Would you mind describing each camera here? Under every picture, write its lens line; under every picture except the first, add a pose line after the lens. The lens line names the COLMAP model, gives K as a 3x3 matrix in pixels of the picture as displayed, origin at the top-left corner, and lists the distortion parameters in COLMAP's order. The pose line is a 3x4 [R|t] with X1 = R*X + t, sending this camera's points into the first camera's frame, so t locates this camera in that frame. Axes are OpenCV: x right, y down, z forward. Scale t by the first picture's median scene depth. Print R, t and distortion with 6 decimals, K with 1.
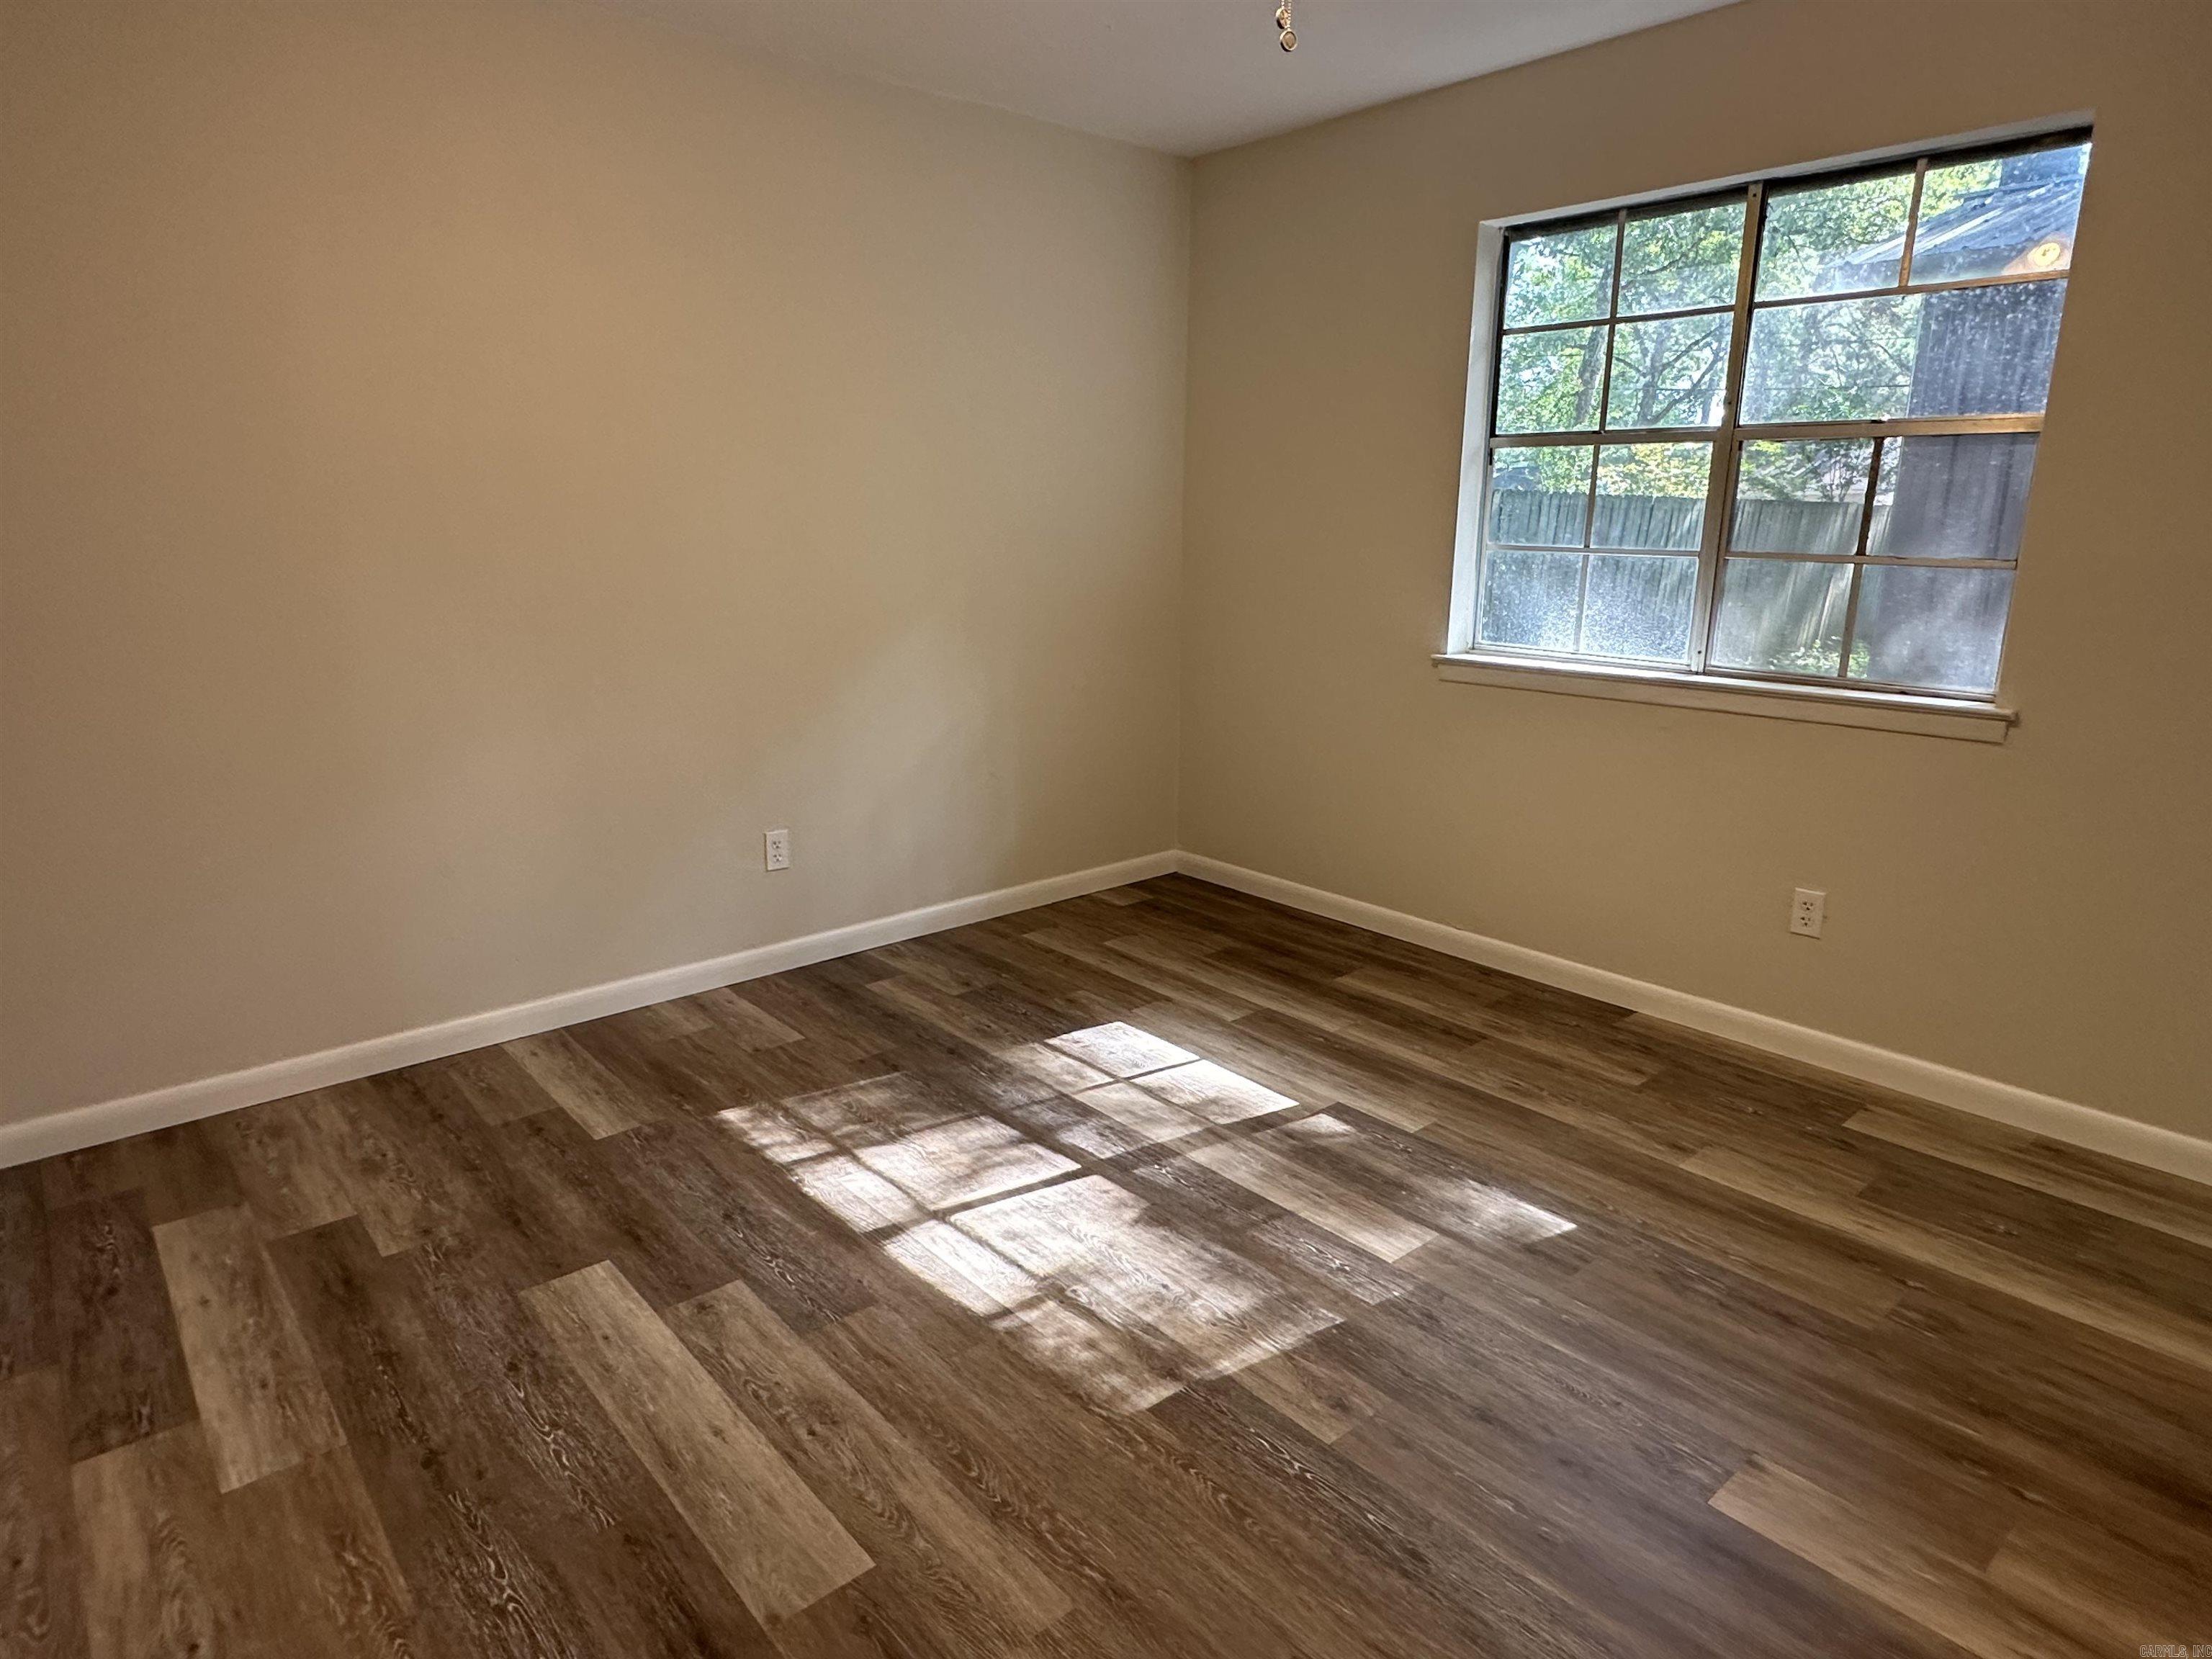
lens RADIAL K [[1260.6, 0, 1106.3], [0, 1260.6, 829.9], [0, 0, 1]] dist [-0.005243, 0.001466]
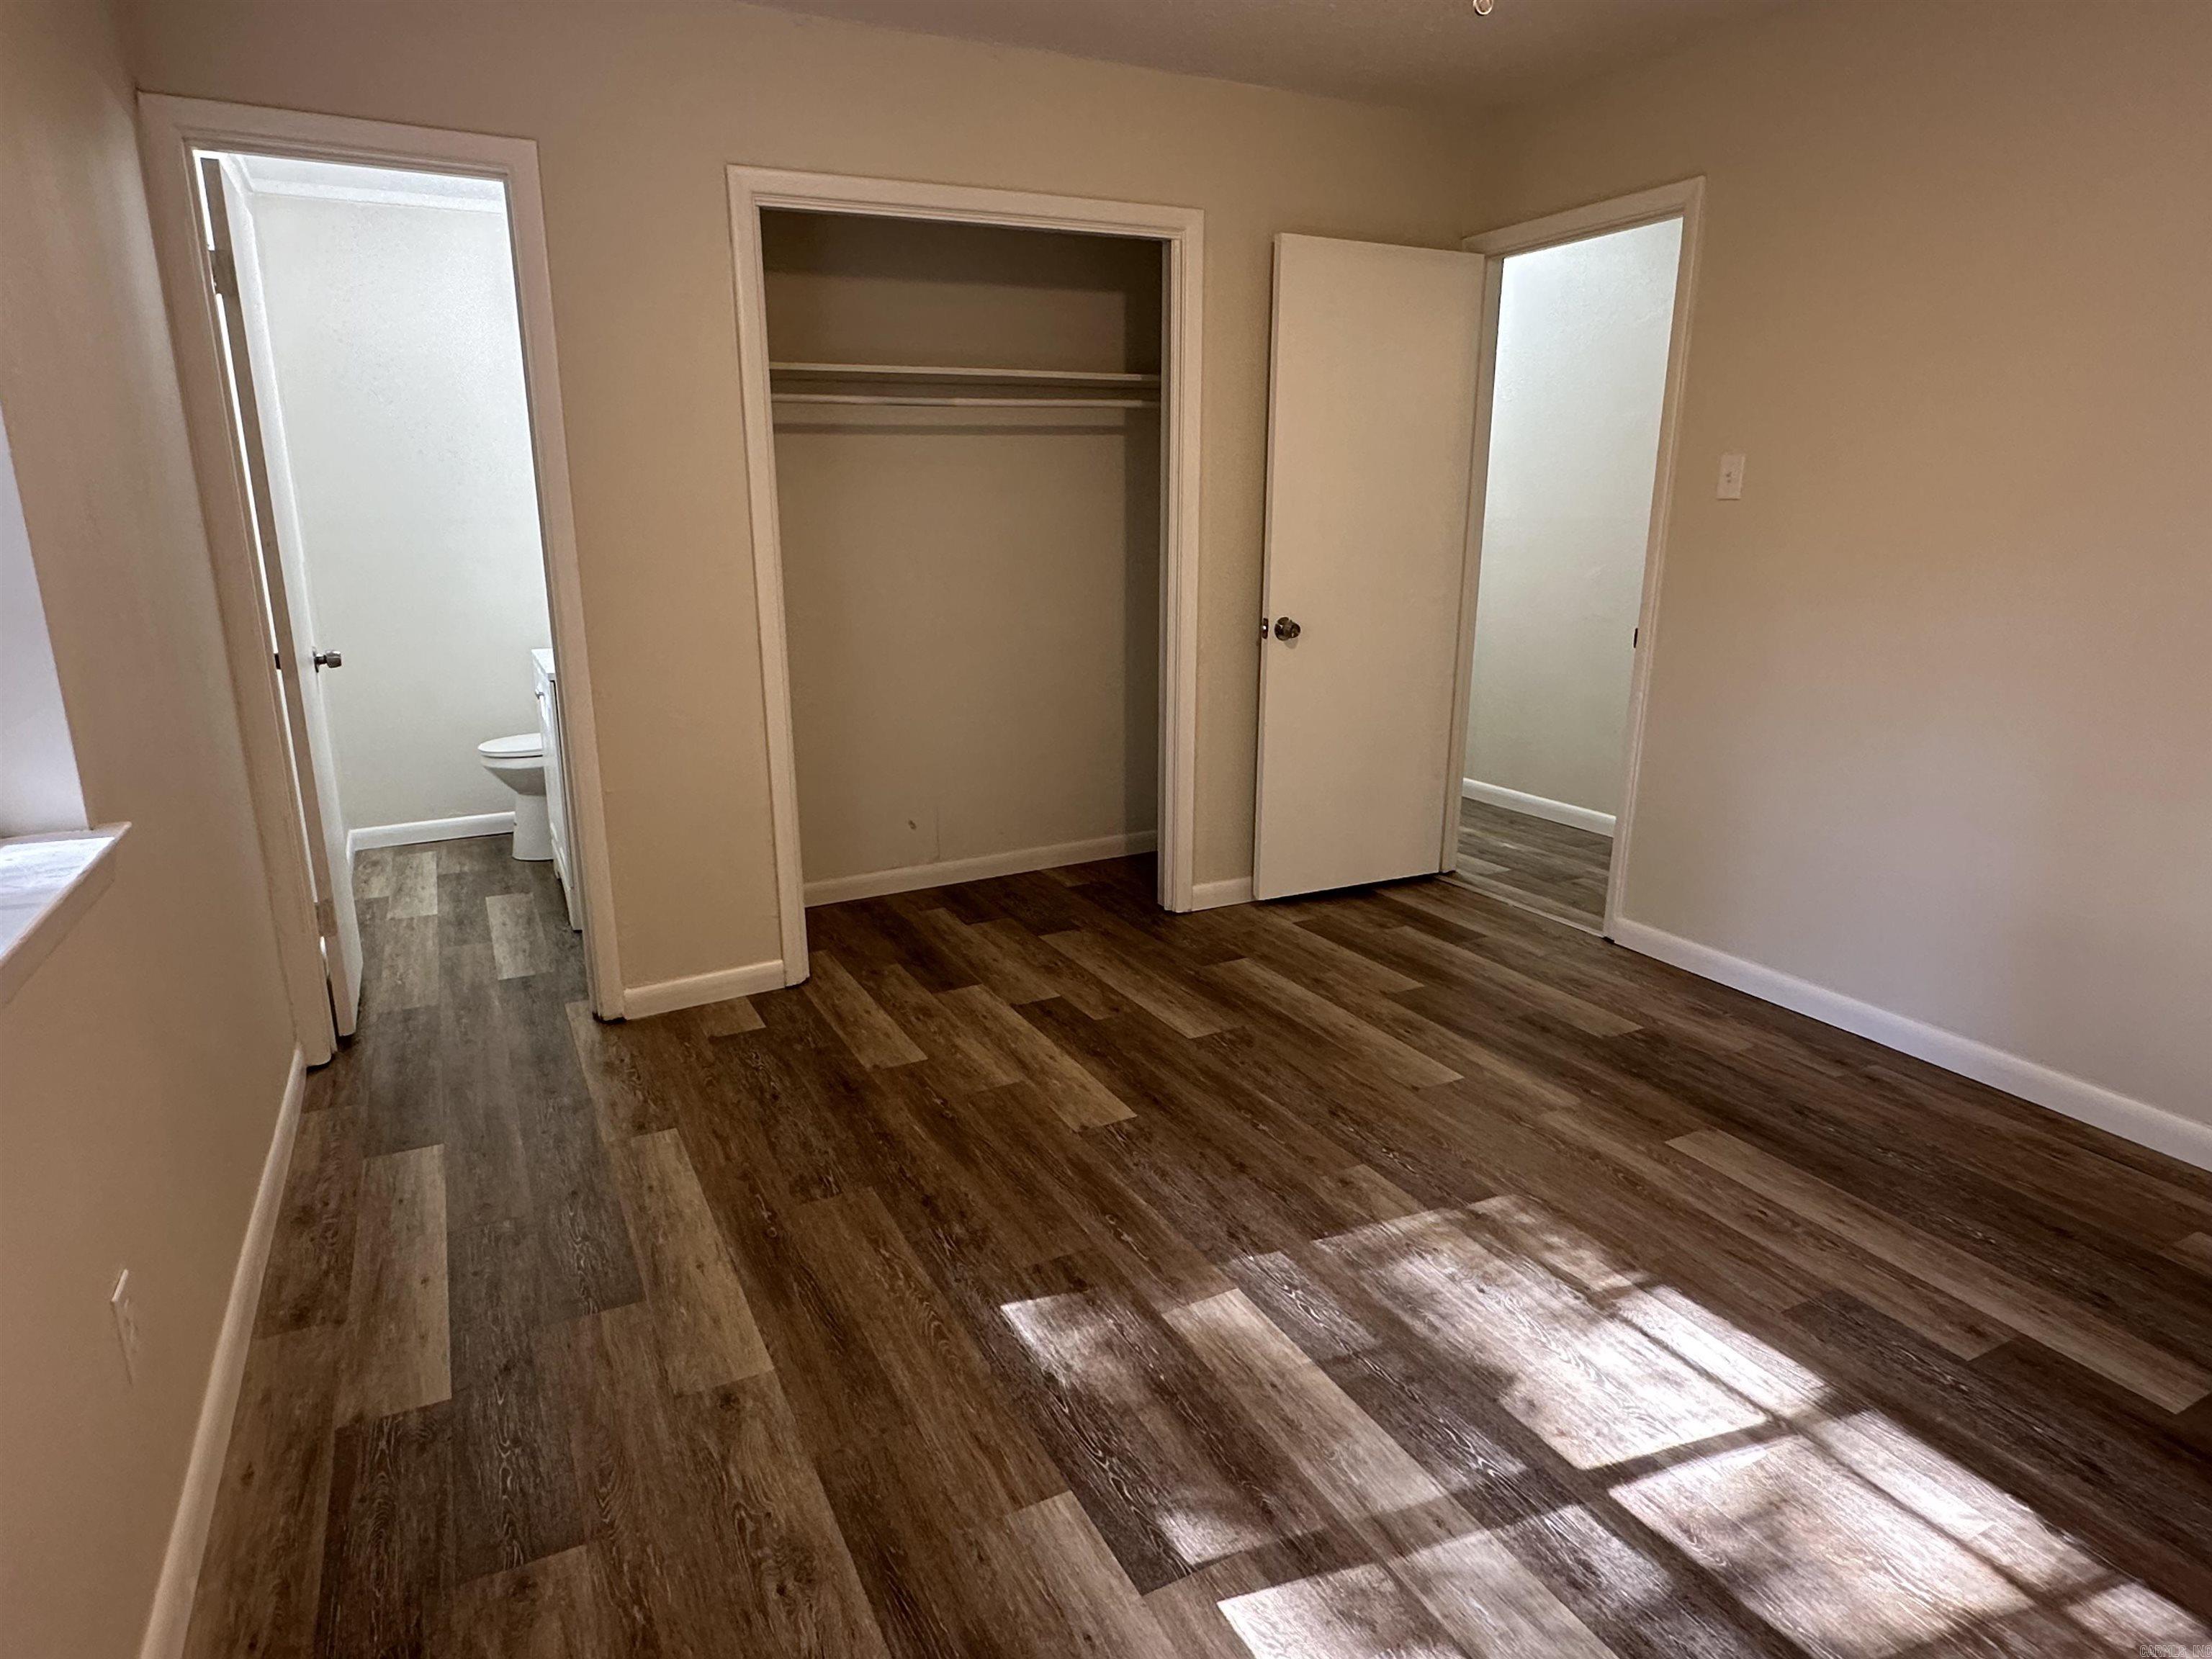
lens RADIAL K [[1260.6, 0, 1106.0], [0, 1260.6, 828.8], [0, 0, 1]] dist [-0.005243, 0.001466]
pose [[-0.970602, -0.065898, 0.231493, 0.121127], [0.052233, 0.881201, 0.469847, -0.415965], [-0.234954, 0.468126, -0.851854, 1.650244]]
